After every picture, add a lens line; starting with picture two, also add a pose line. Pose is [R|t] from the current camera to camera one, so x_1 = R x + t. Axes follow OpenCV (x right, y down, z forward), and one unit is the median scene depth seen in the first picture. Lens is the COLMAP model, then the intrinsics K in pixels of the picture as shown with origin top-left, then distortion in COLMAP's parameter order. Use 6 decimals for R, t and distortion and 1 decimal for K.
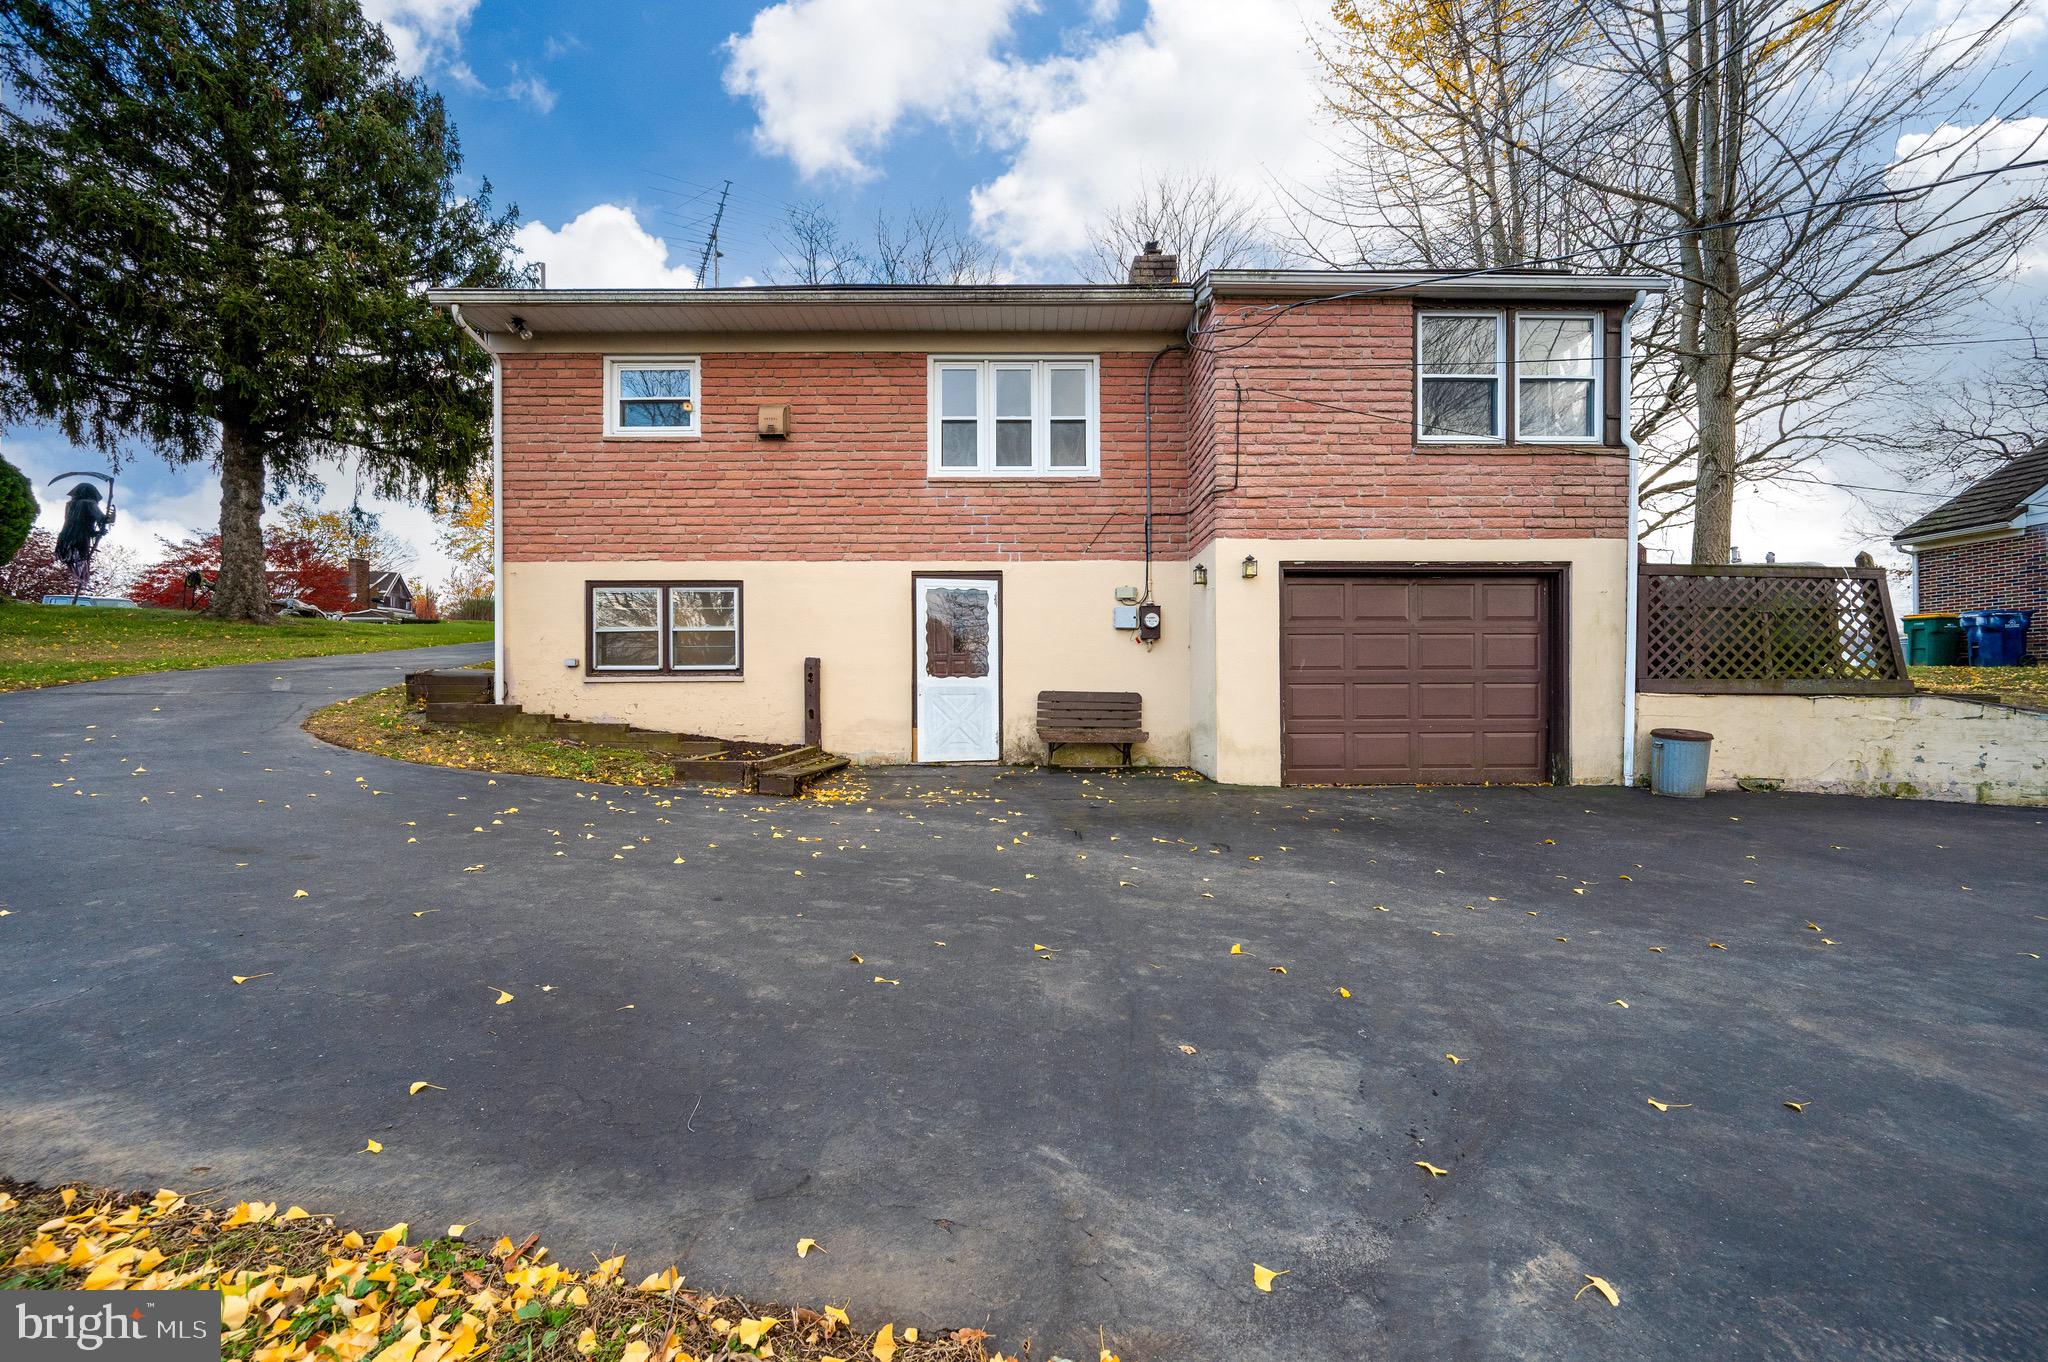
lens RADIAL K [[809.2, 0, 1027.8], [0, 809.2, 694.2], [0, 0, 1]] dist [-0.000844, 0.000083]
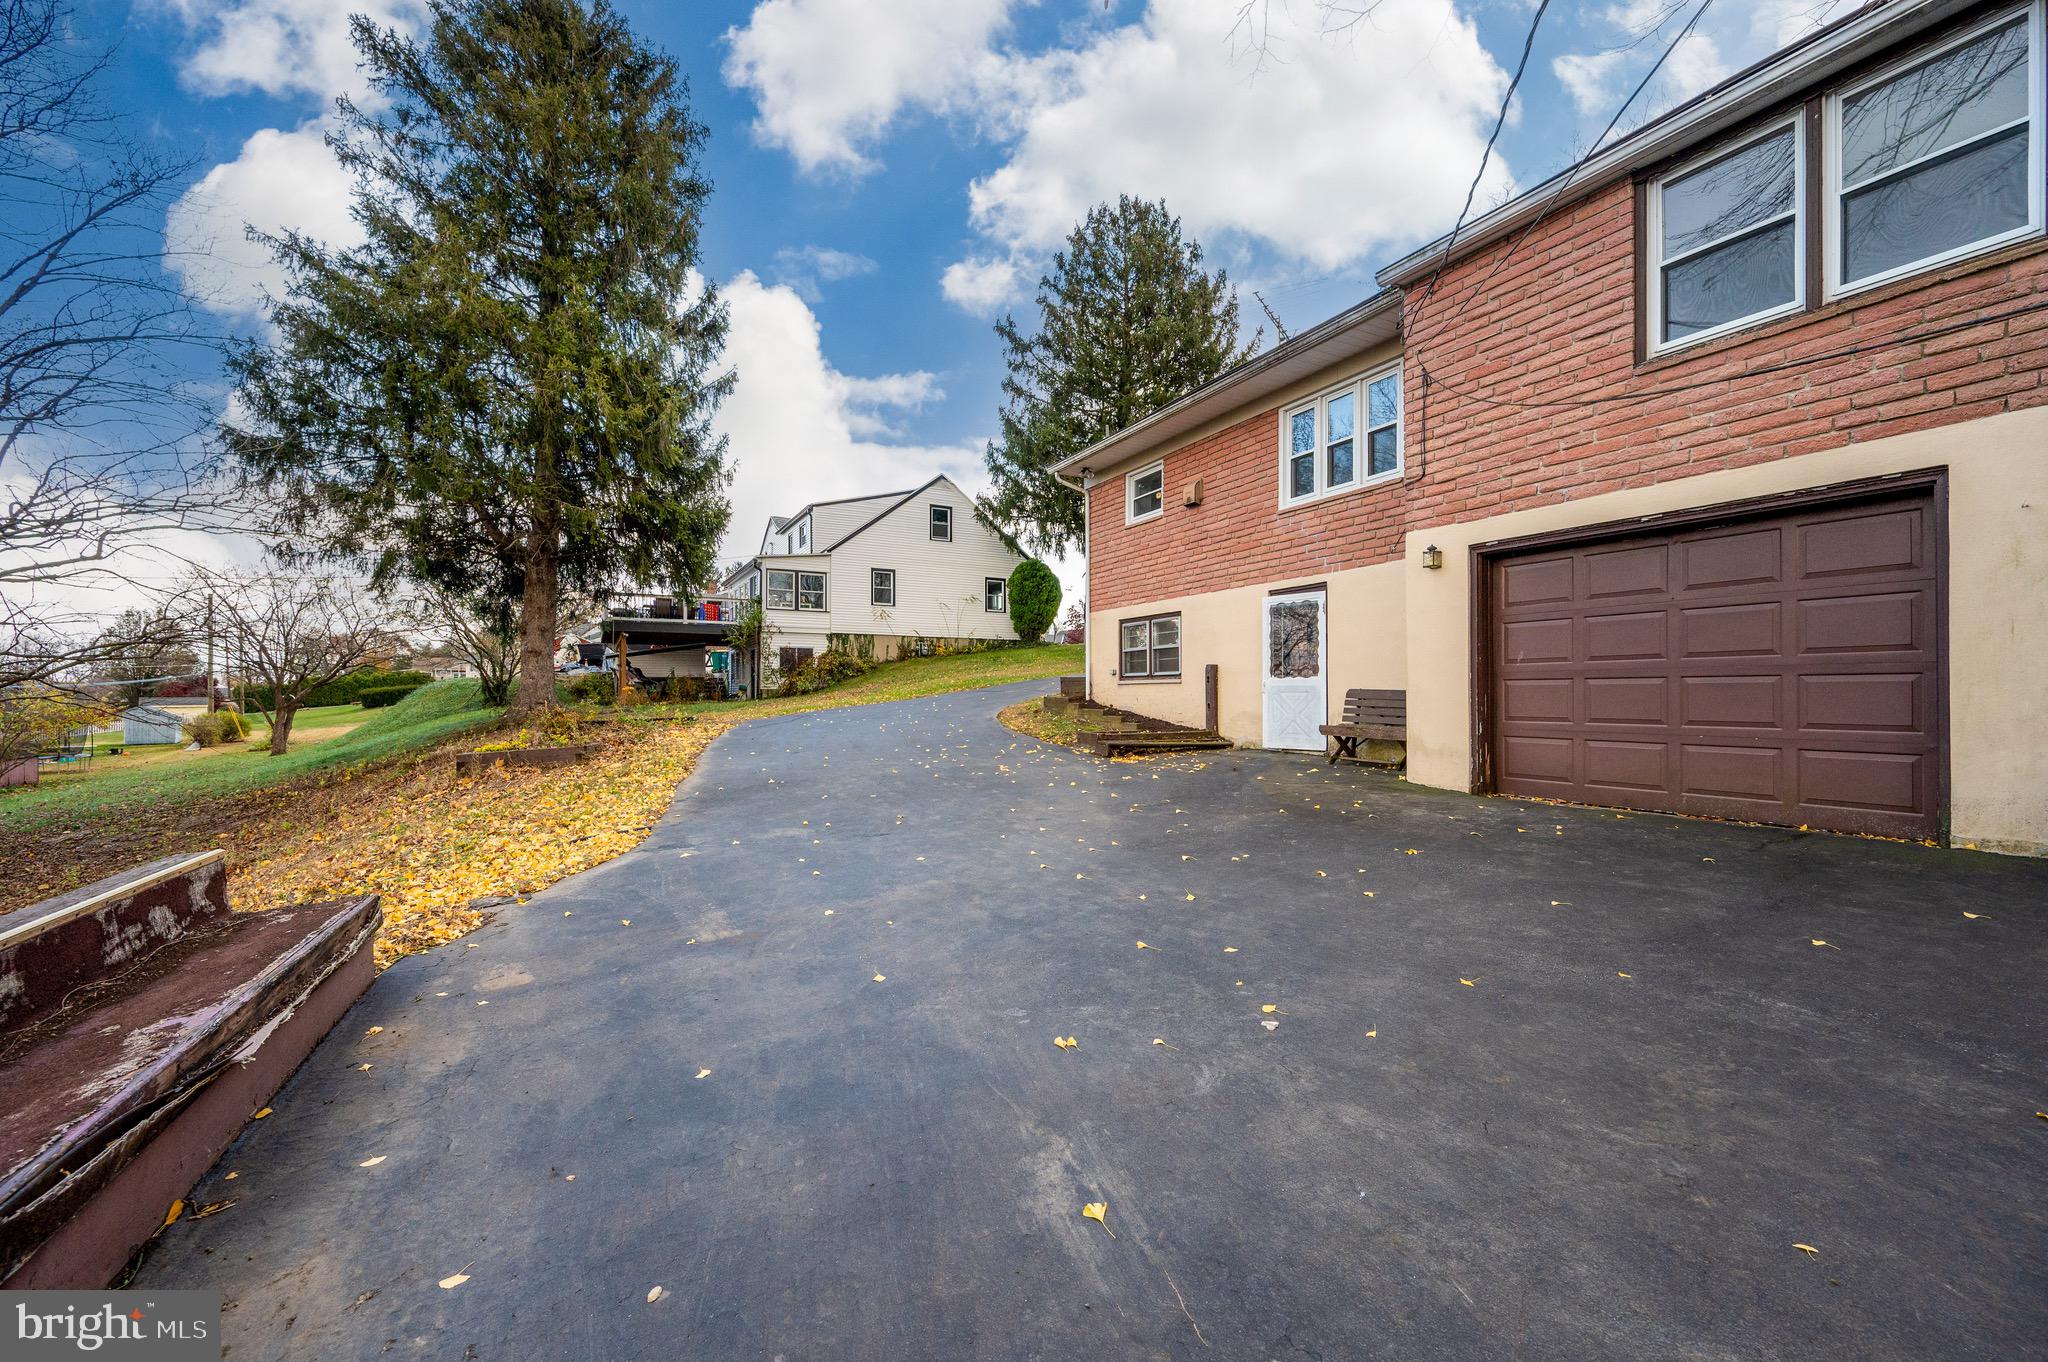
lens RADIAL K [[790.8, 0, 1015.7], [0, 790.8, 686.8], [0, 0, 1]] dist [0.011126, -0.002181]
pose [[0.460402, -0.005199, -0.887695, 0.846671], [-0.006866, 0.999932, -0.009418, 0.006532], [0.887684, 0.010431, 0.460335, 0.134642]]
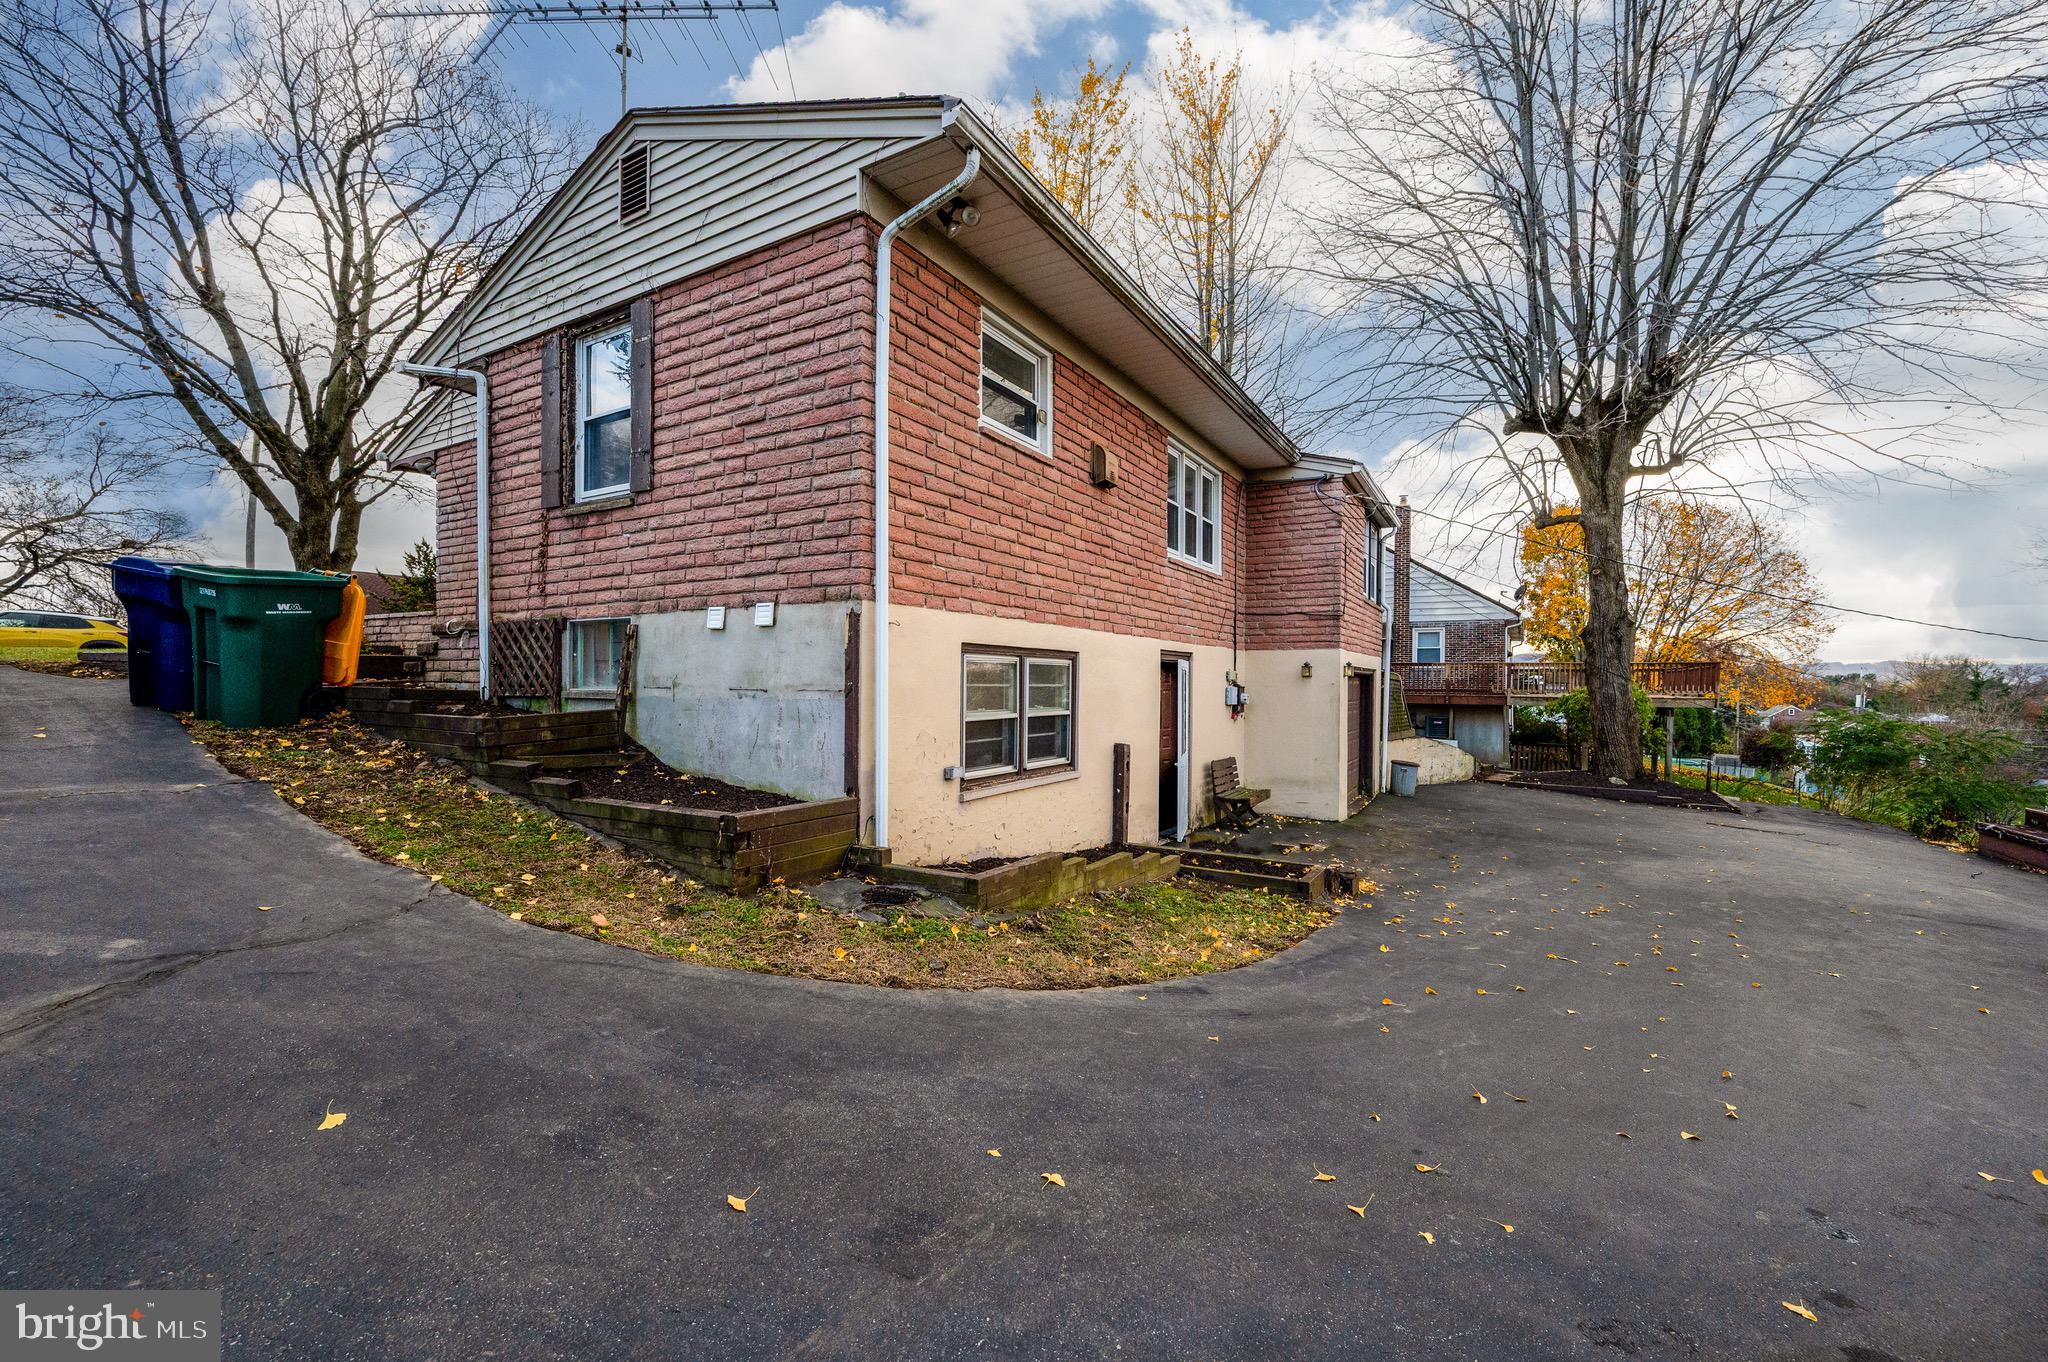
lens RADIAL K [[805.9, 0, 983.1], [0, 805.9, 687.1], [0, 0, 1]] dist [0.008222, -0.000823]
pose [[0.534059, -0.002584, 0.845443, -1.255212], [0.004820, 0.999988, 0.000012, -0.123179], [-0.845434, 0.004068, 0.534065, 0.754824]]
